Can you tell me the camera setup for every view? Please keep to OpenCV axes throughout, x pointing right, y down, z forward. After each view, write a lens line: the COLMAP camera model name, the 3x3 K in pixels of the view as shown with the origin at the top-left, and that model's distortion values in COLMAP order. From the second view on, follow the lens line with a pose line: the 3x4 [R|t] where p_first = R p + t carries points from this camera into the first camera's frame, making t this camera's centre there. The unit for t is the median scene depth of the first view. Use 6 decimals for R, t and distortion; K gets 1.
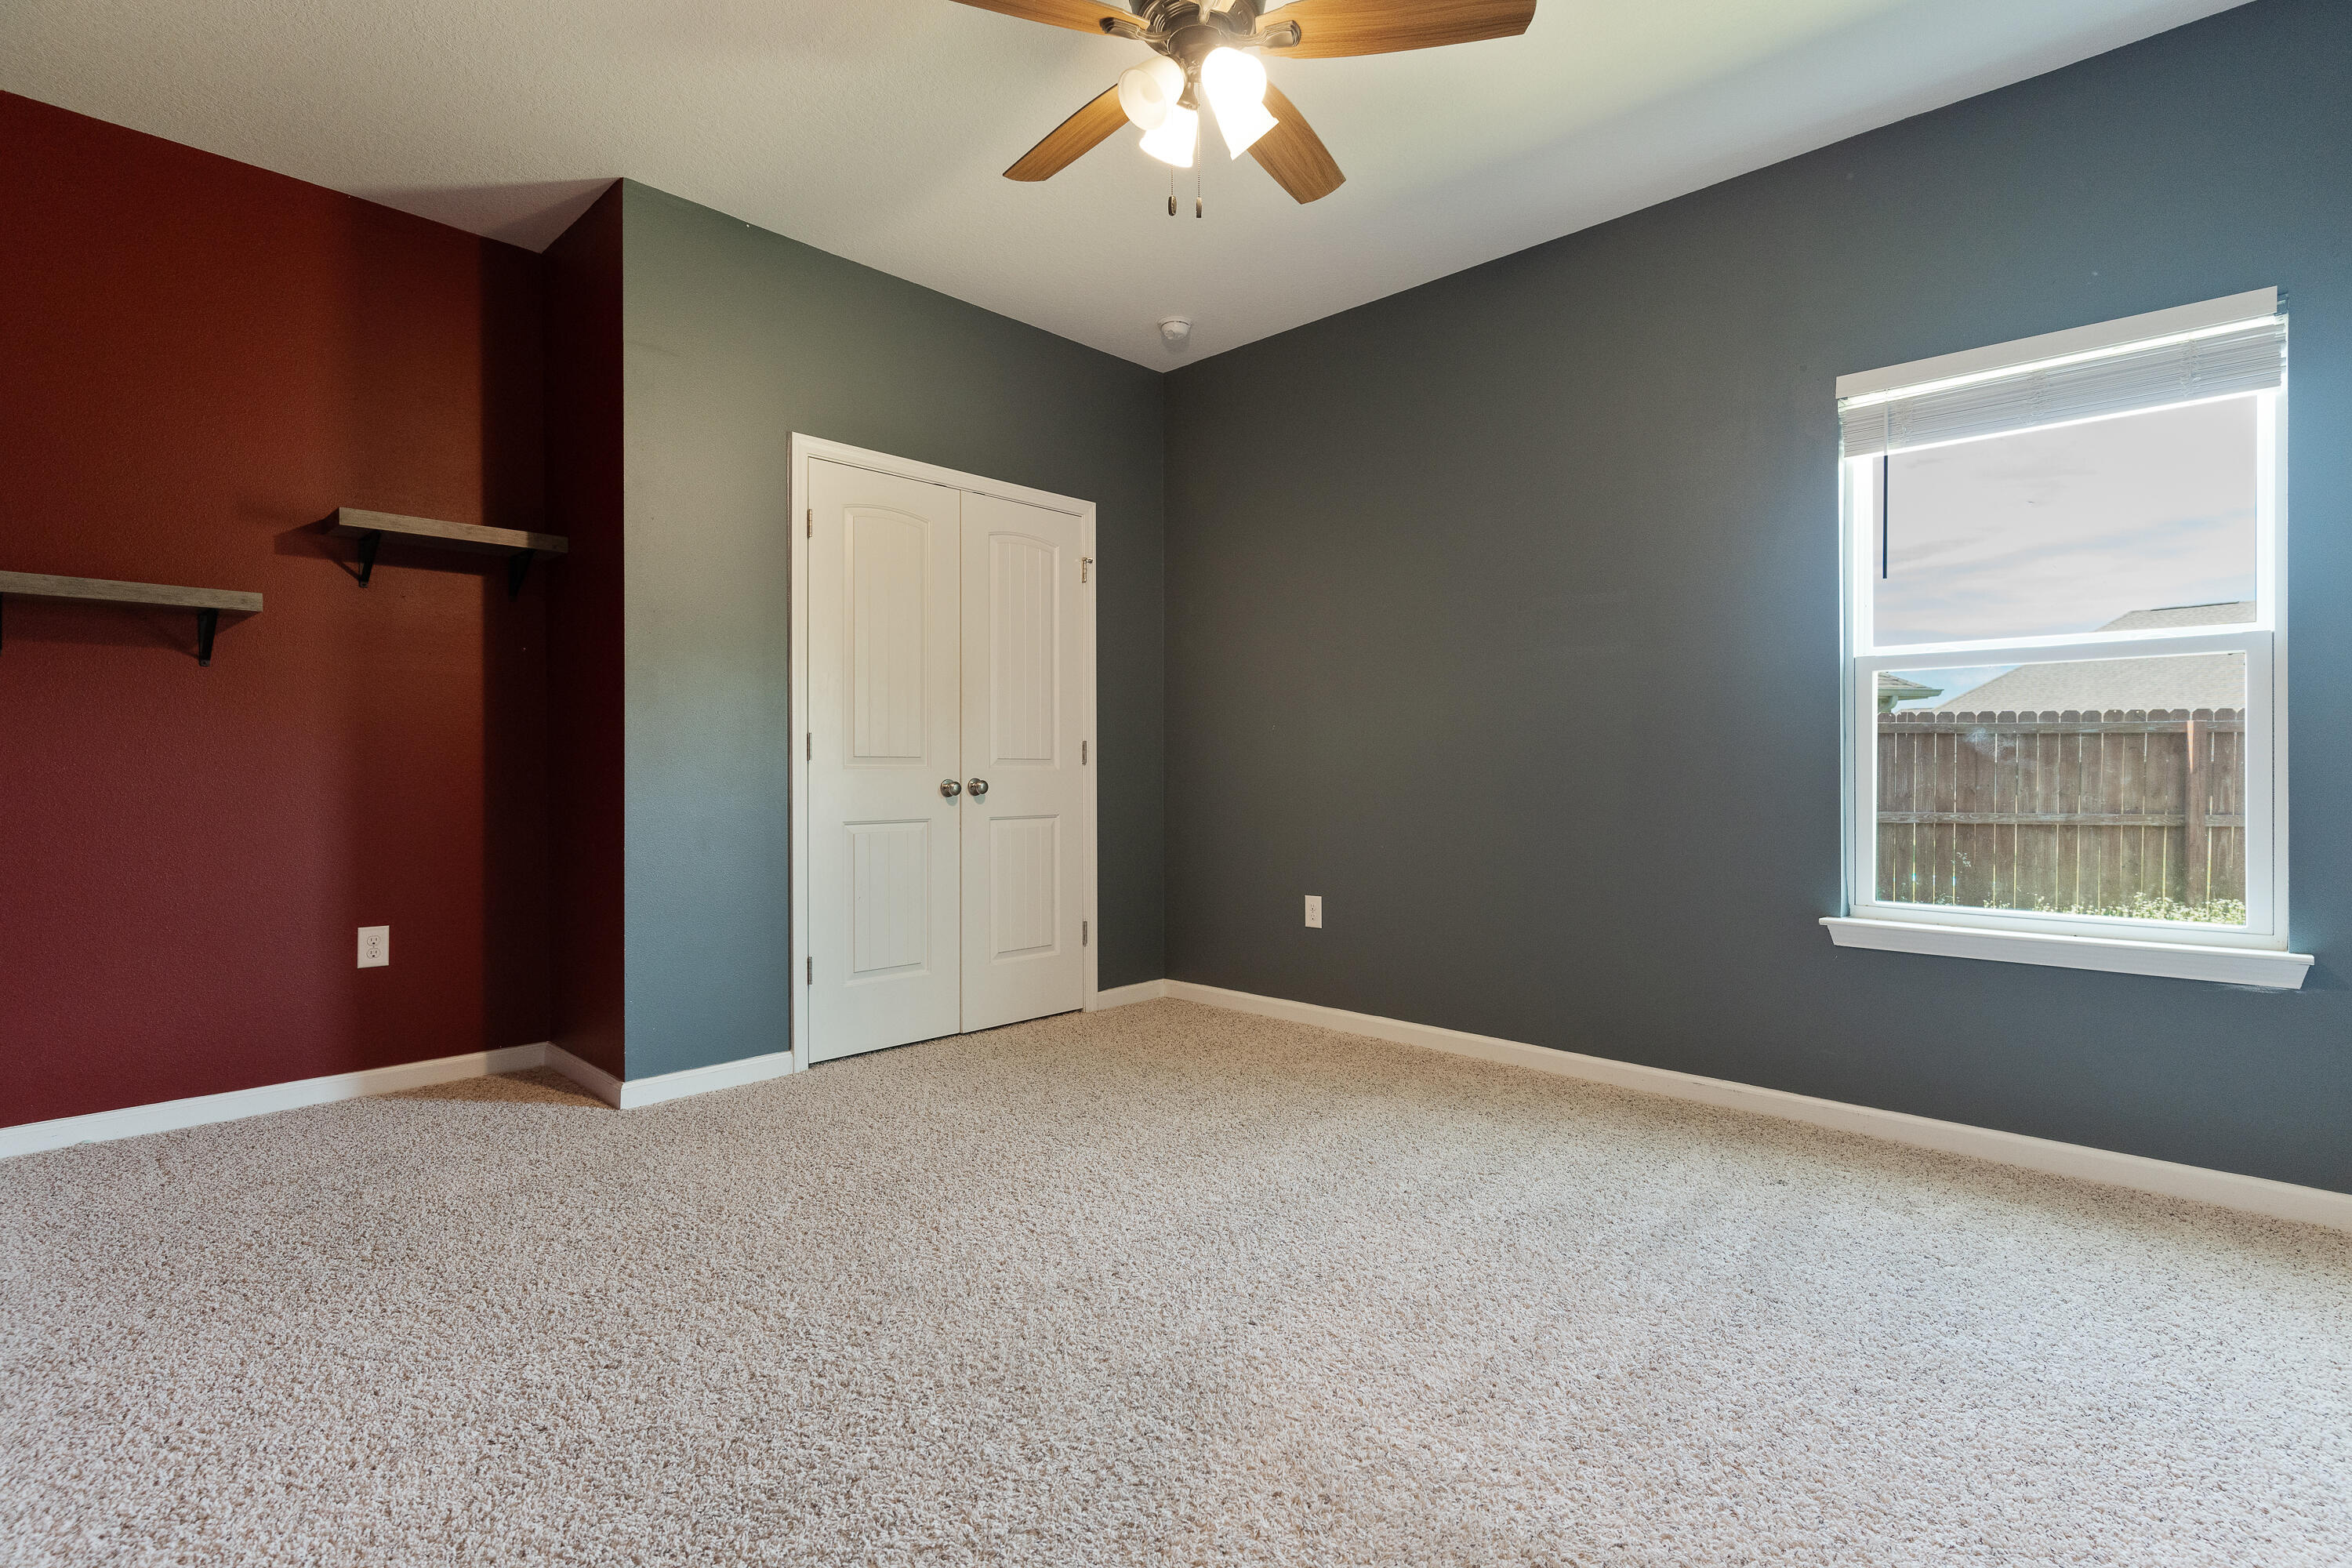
lens RADIAL K [[1119.0, 0, 1183.7], [0, 1119.0, 783.9], [0, 0, 1]] dist [0.002420, 0.000031]
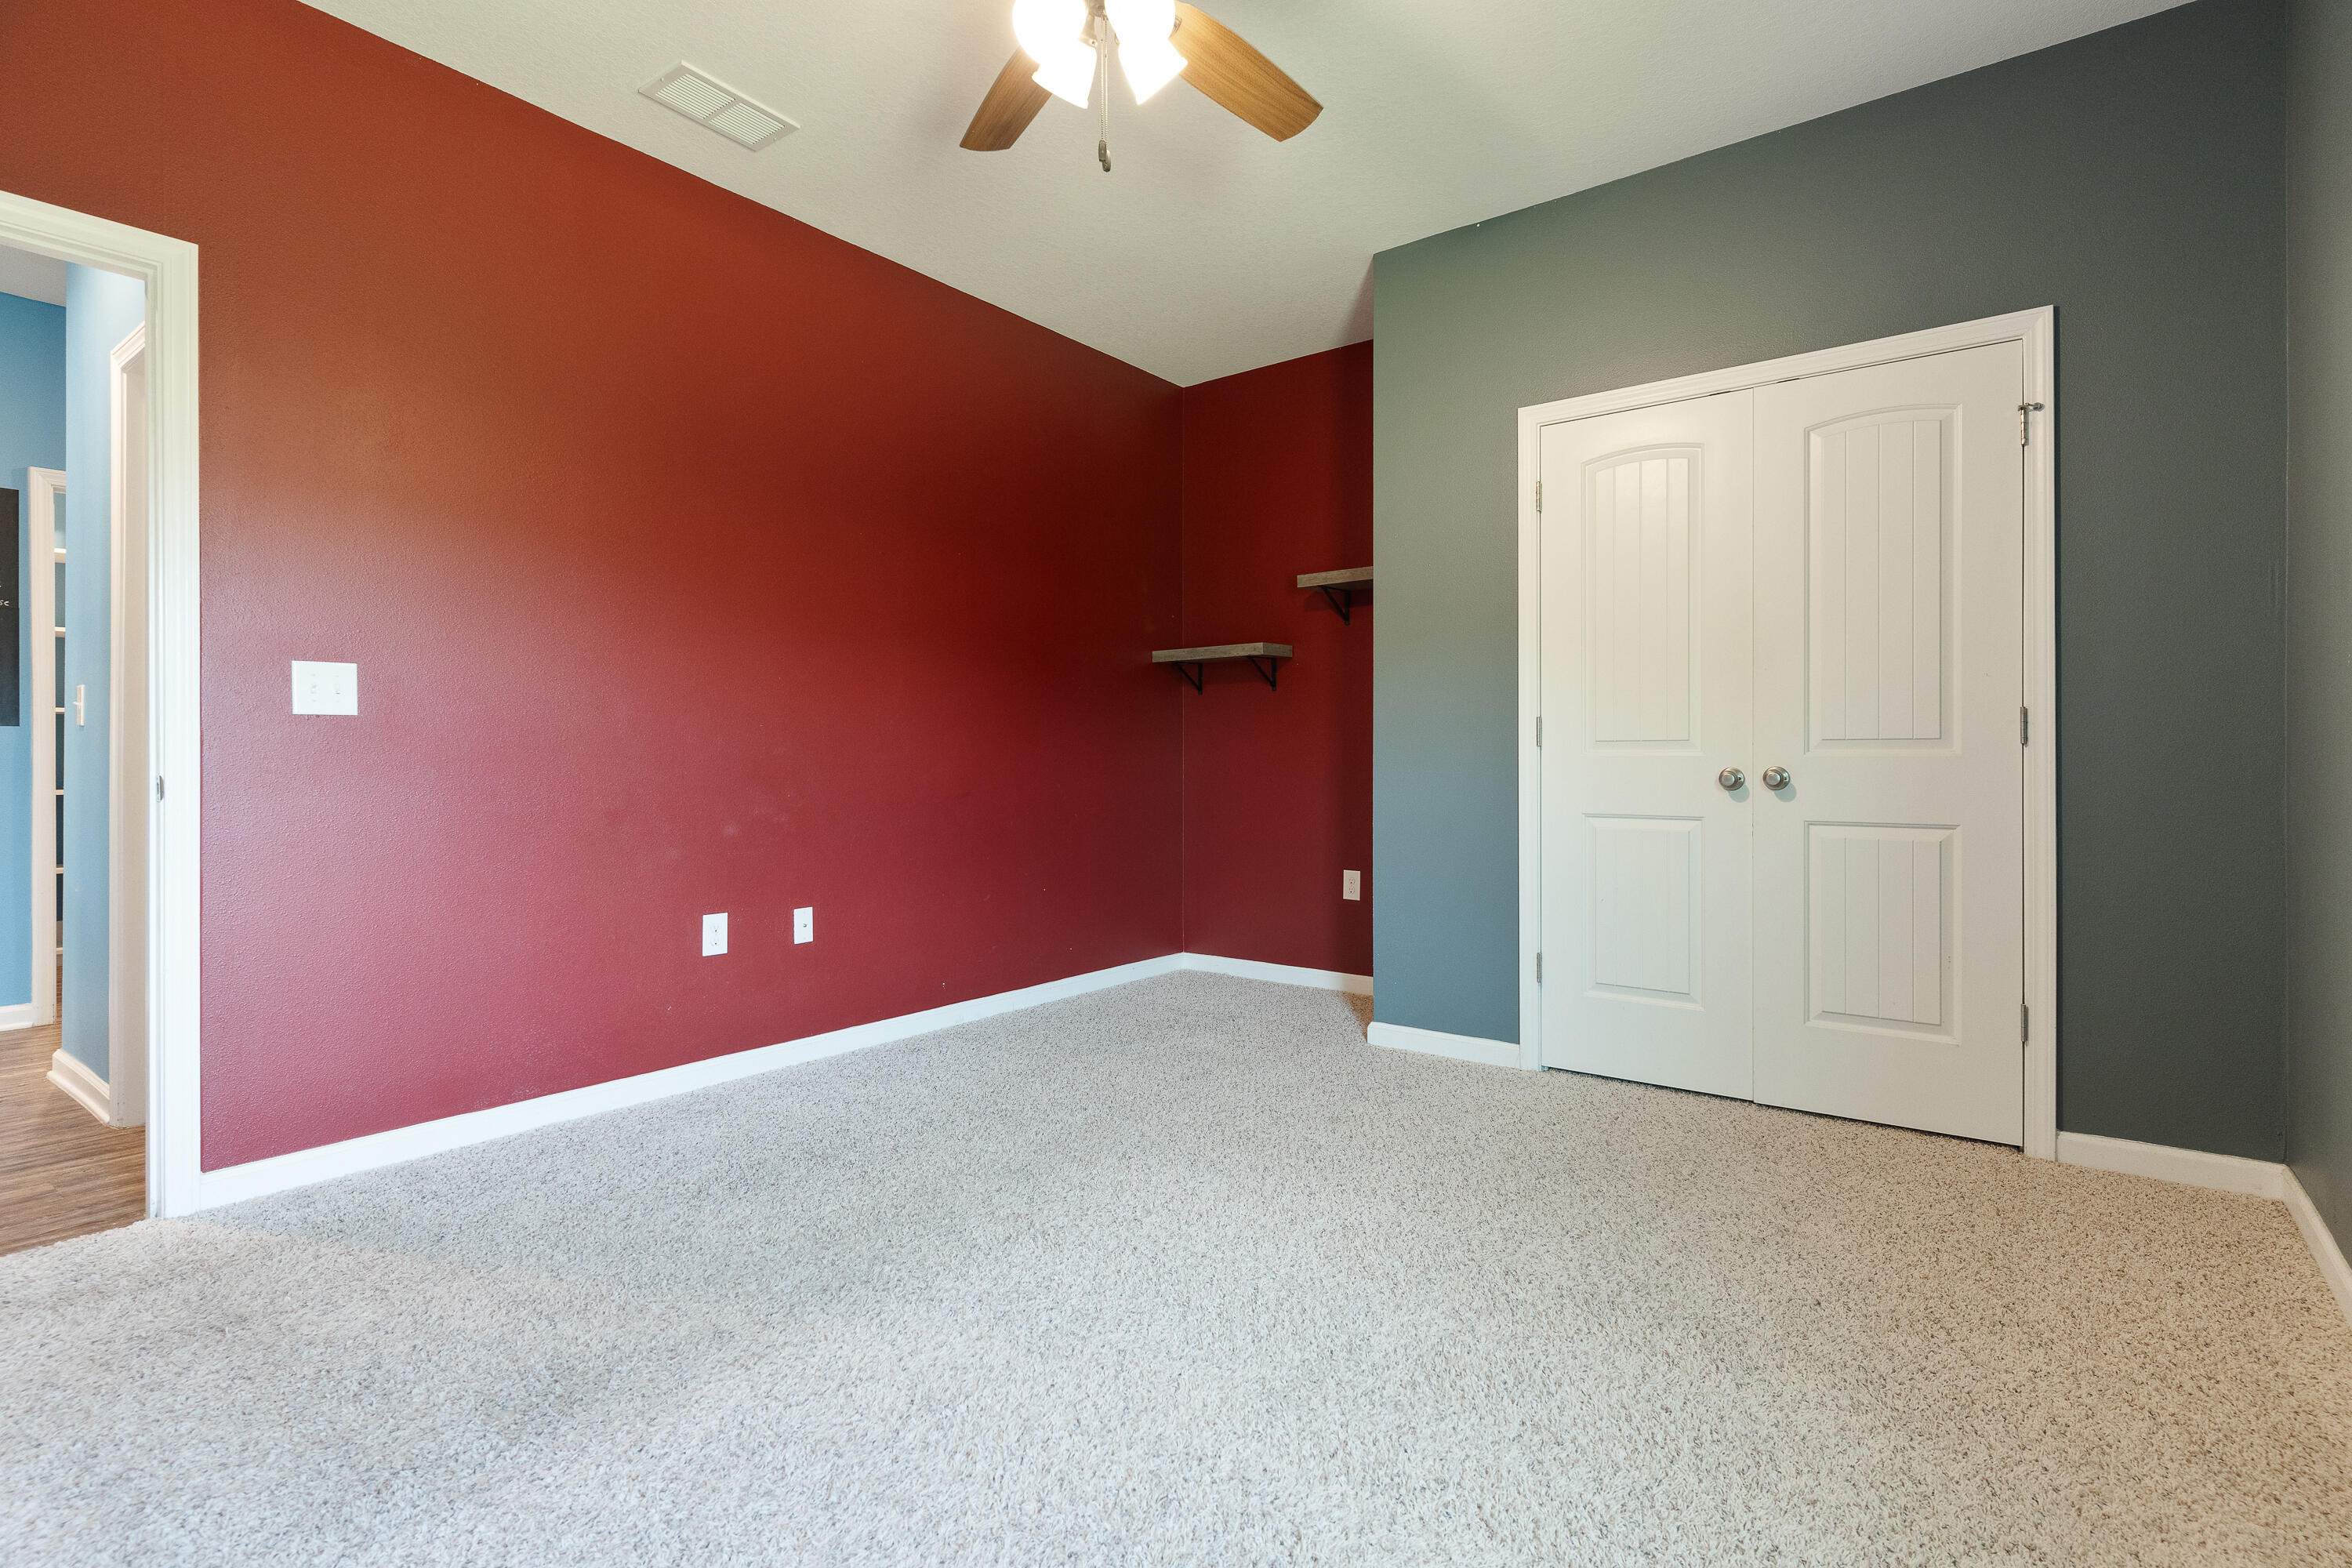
lens RADIAL K [[1113.9, 0, 1176.9], [0, 1113.9, 761.9], [0, 0, 1]] dist [-0.000457, -0.000311]
pose [[0.102298, 0.003672, -0.994747, 0.518899], [-0.007920, 0.999965, 0.002876, -0.007387], [0.994722, 0.007584, 0.102323, 0.538150]]
